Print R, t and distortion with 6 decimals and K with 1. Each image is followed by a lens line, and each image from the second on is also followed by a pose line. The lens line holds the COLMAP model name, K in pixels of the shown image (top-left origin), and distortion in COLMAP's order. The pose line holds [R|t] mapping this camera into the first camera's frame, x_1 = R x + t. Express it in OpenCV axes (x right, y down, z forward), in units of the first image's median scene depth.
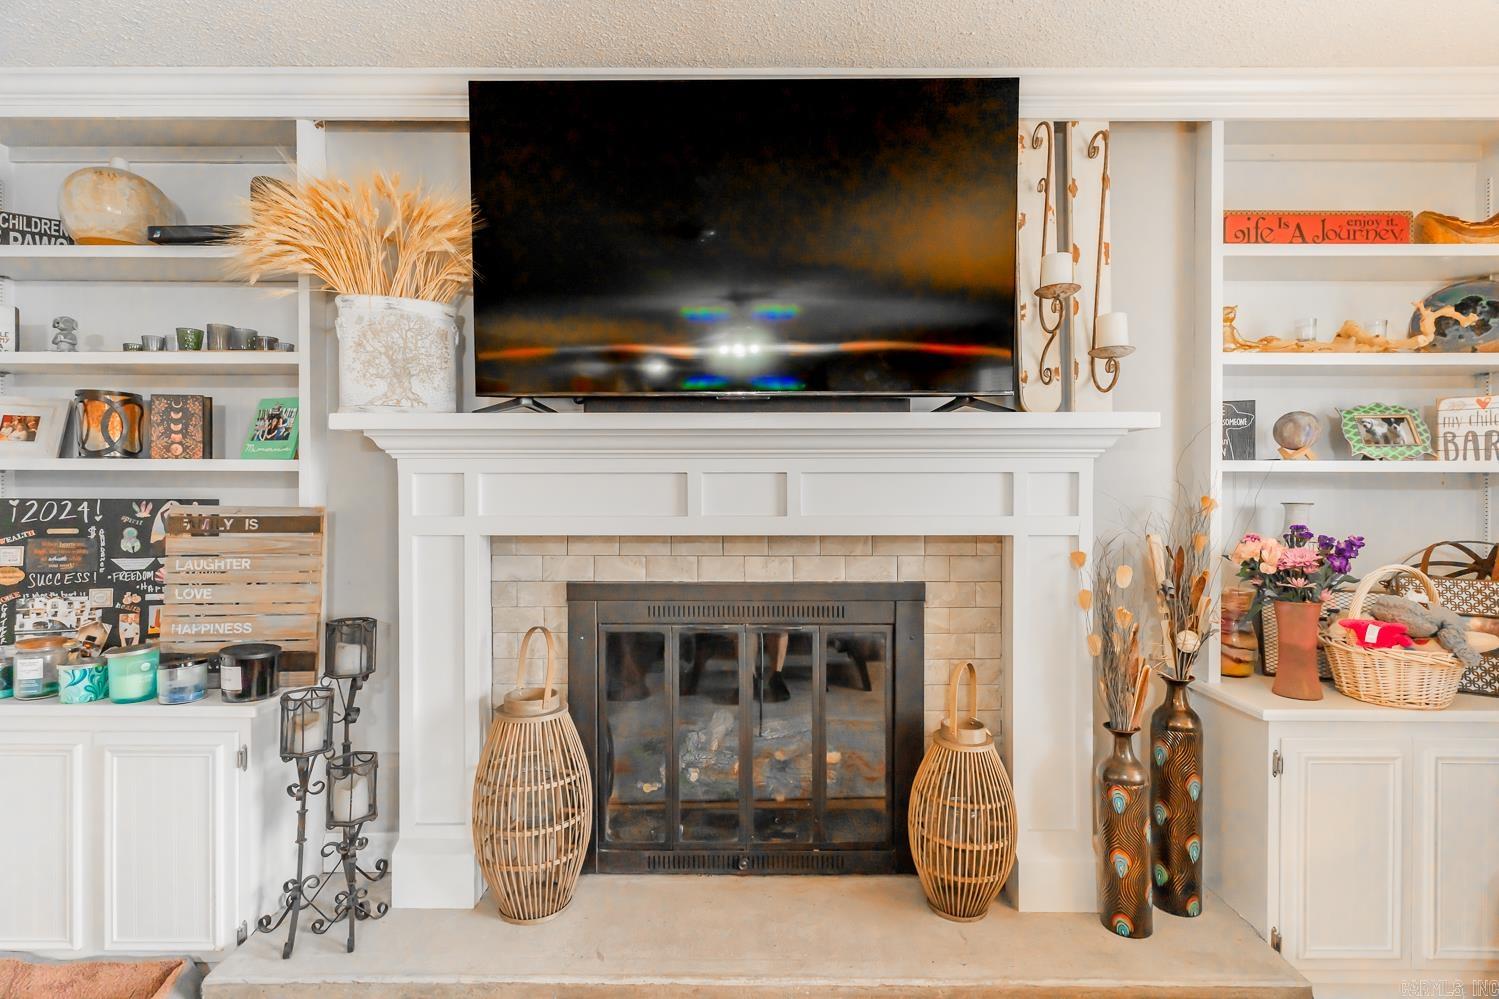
lens RADIAL K [[722.7, 0, 754.5], [0, 722.7, 494.8], [0, 0, 1]] dist [0.000641, 0.000168]
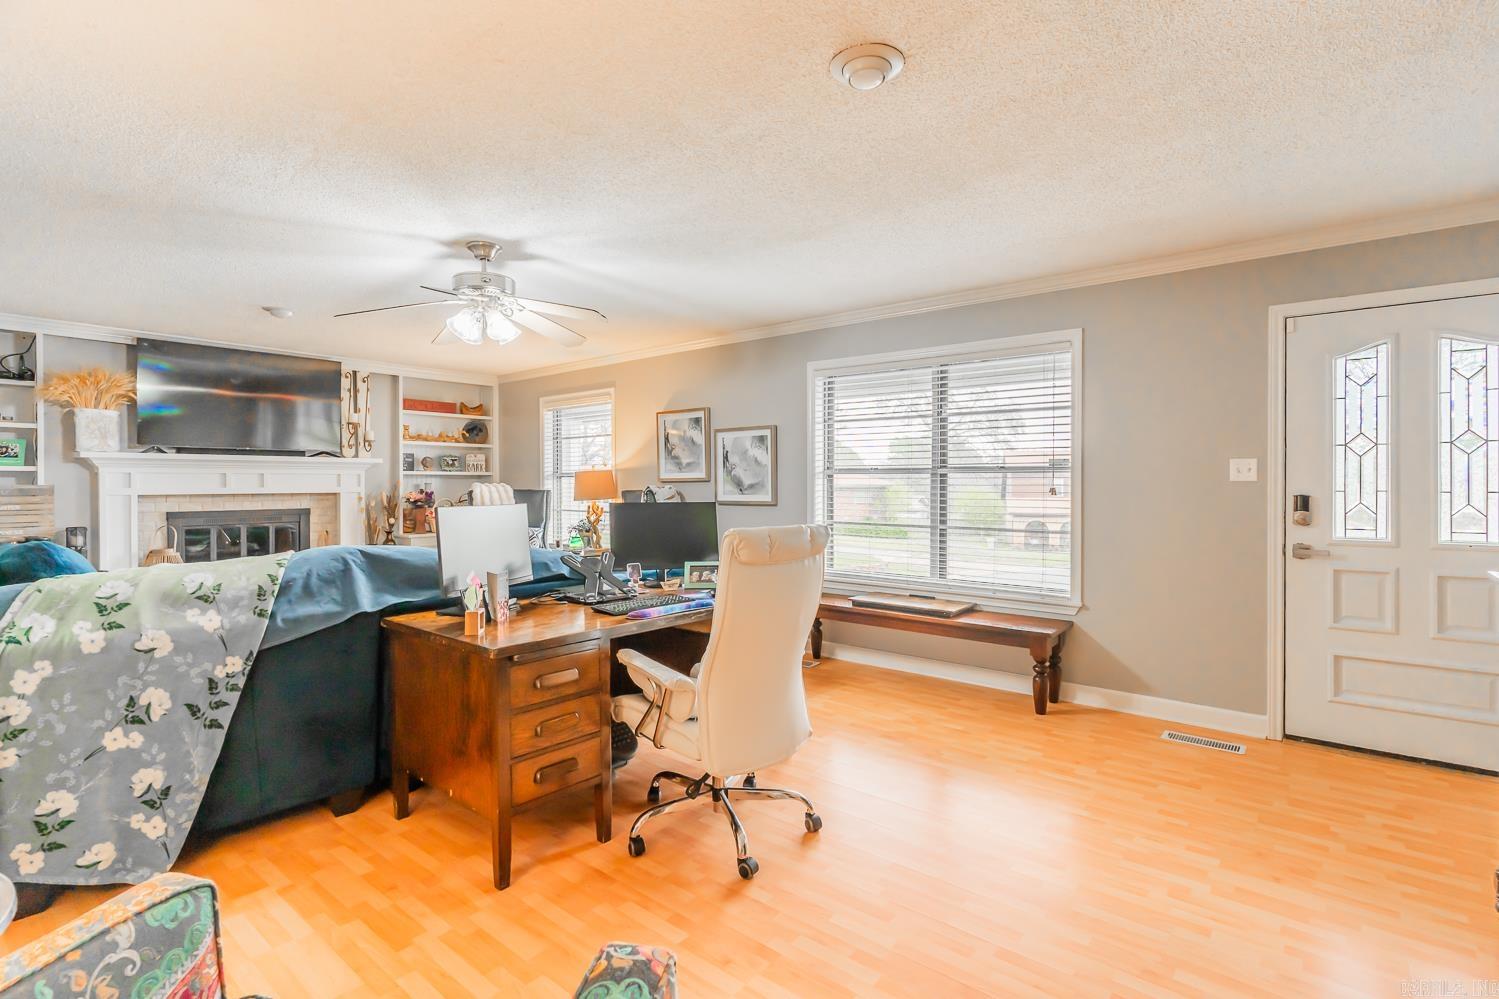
lens RADIAL K [[722.7, 0, 757.0], [0, 722.7, 491.2], [0, 0, 1]] dist [0.000641, 0.000168]
pose [[0.628052, -0.009912, 0.778108, -1.033346], [0.000446, 0.999923, 0.012378, 0.008114], [-0.778171, -0.007427, 0.628008, -2.601598]]
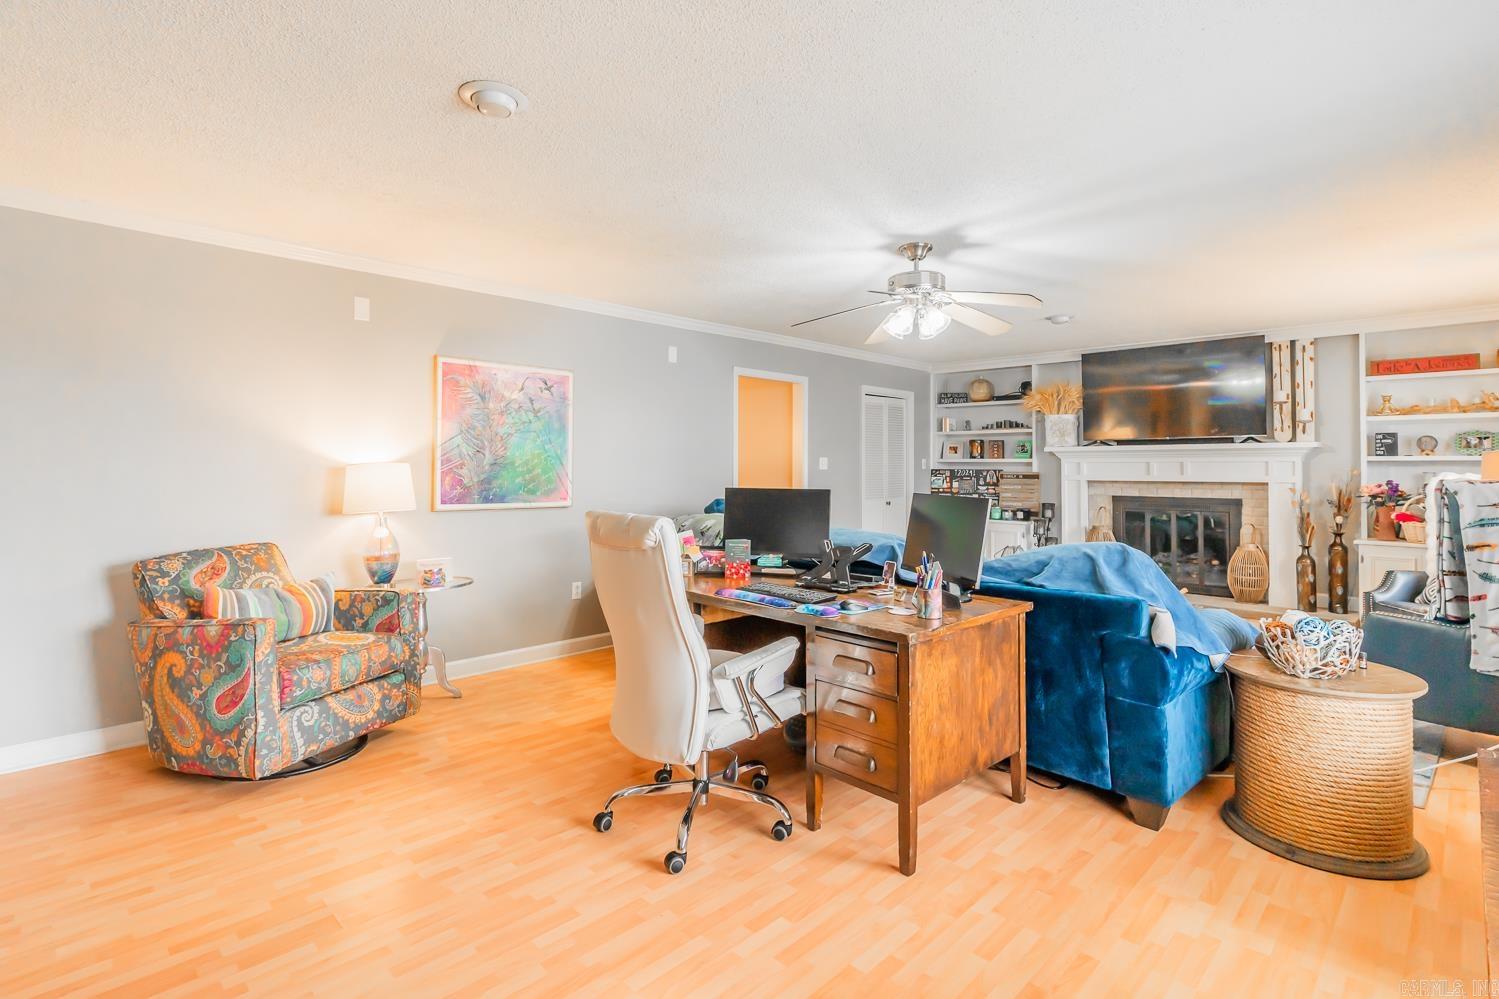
lens RADIAL K [[722.7, 0, 739.9], [0, 722.7, 455.5], [0, 0, 1]] dist [0.000641, 0.000168]
pose [[0.695385, -0.012217, -0.718533, 0.954436], [-0.002474, 0.999809, -0.019394, 0.007775], [0.718633, 0.015264, 0.695222, -2.583712]]
